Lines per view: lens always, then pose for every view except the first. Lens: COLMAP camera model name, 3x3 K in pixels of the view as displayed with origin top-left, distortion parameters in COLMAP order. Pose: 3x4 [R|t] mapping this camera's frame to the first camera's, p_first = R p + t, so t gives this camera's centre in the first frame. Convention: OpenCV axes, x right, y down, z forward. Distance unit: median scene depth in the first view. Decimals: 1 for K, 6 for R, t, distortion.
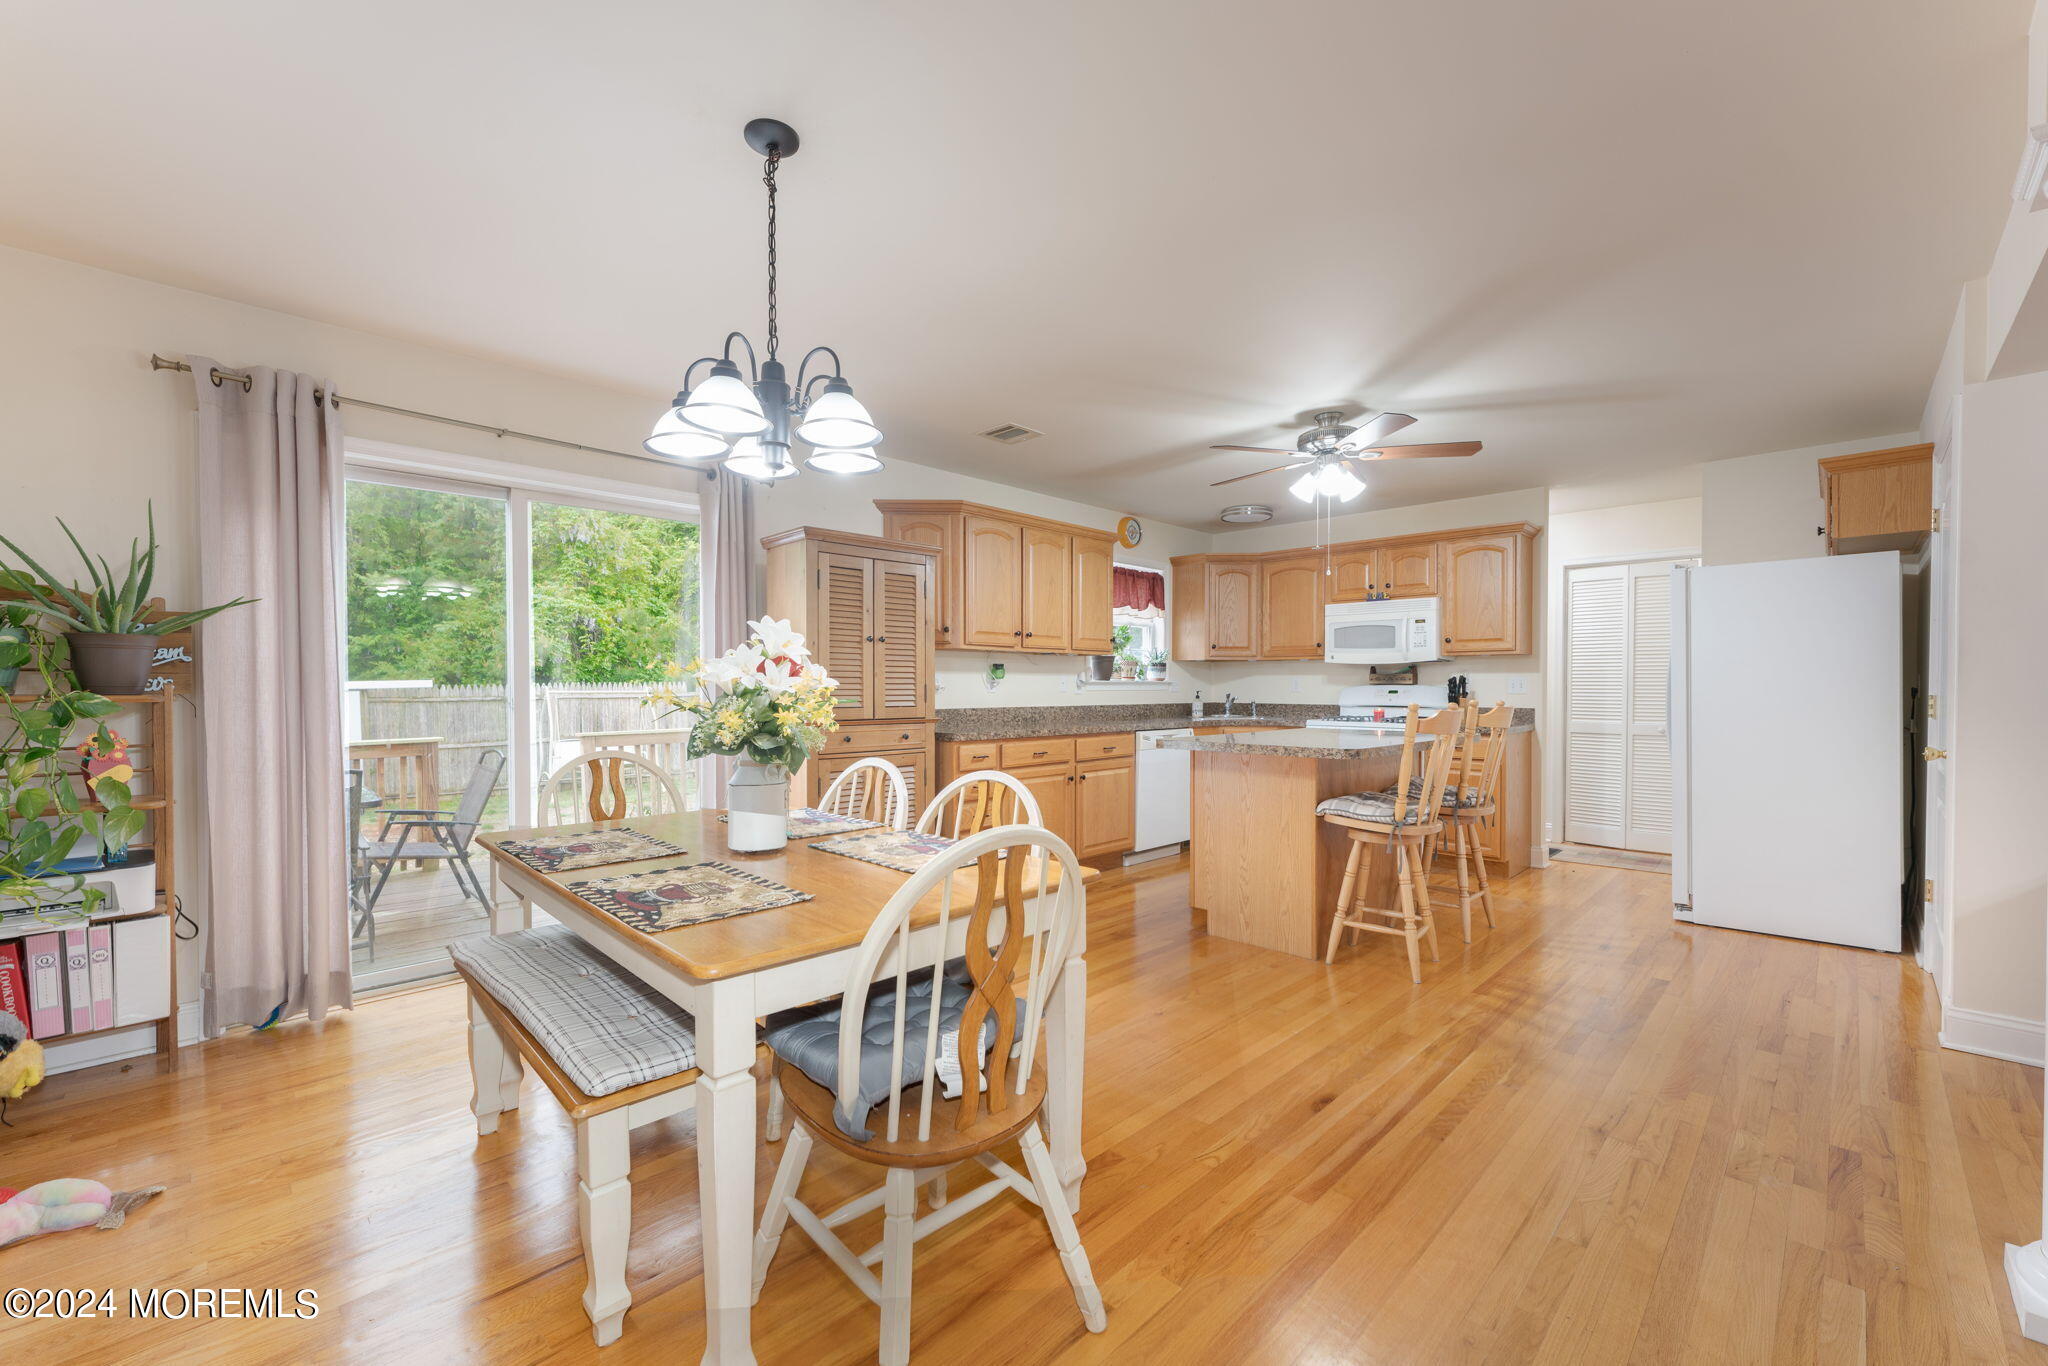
lens RADIAL K [[820.0, 0, 1026.3], [0, 820.0, 702.9], [0, 0, 1]] dist [0.000396, -0.000008]
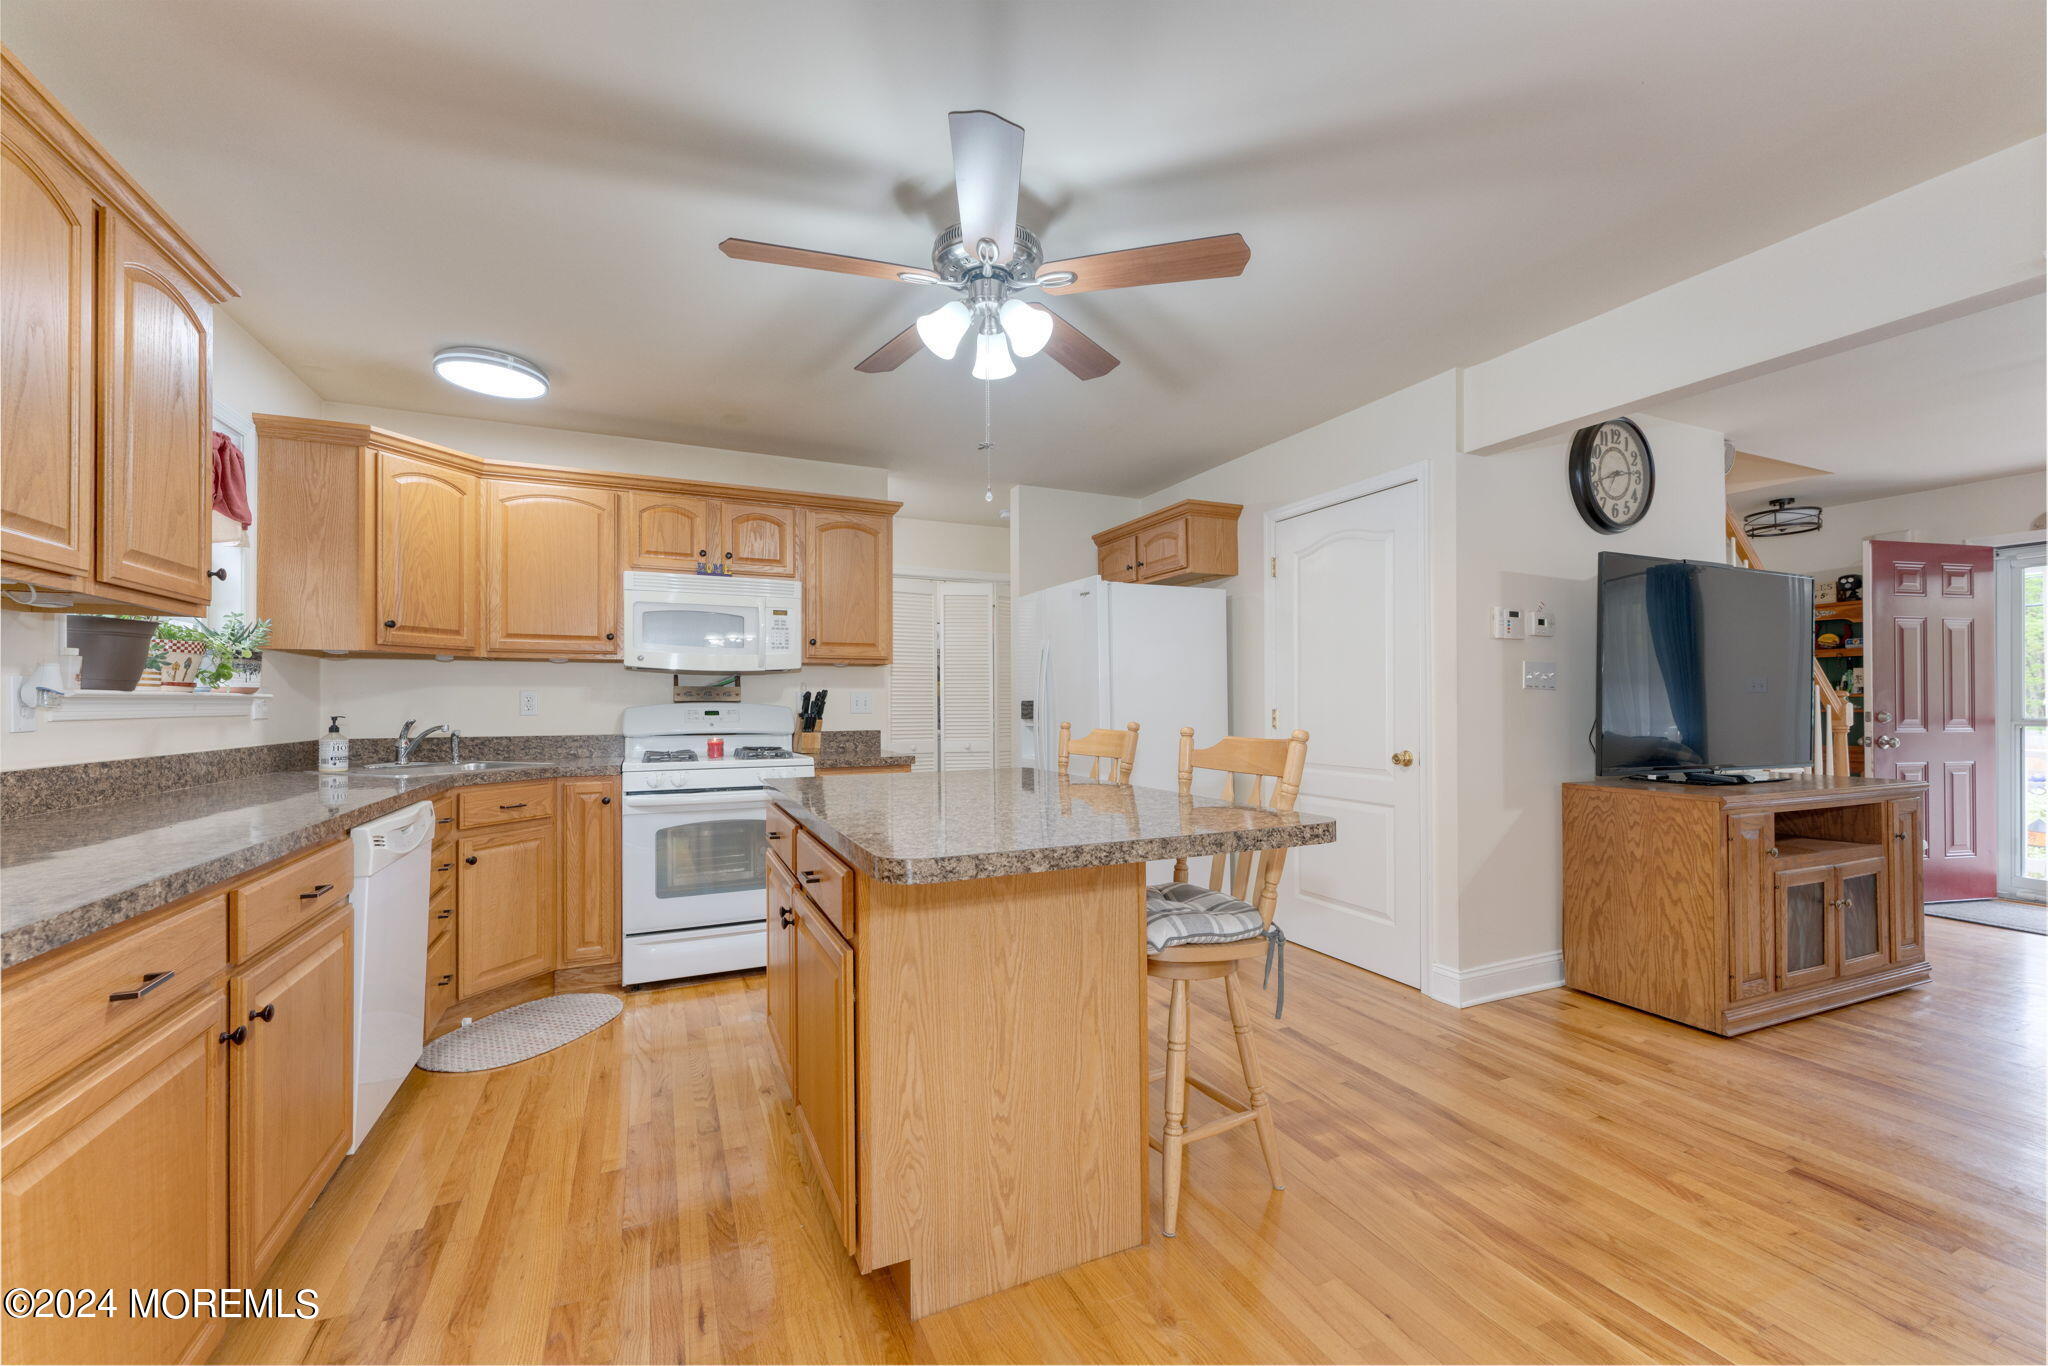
lens RADIAL K [[806.5, 0, 1024.0], [0, 806.5, 695.6], [0, 0, 1]] dist [-0.001174, -0.000054]
pose [[0.363398, 0.007690, 0.931602, -0.091808], [0.022600, 0.999599, -0.017067, -0.011429], [-0.931360, 0.027256, 0.363078, 0.561505]]
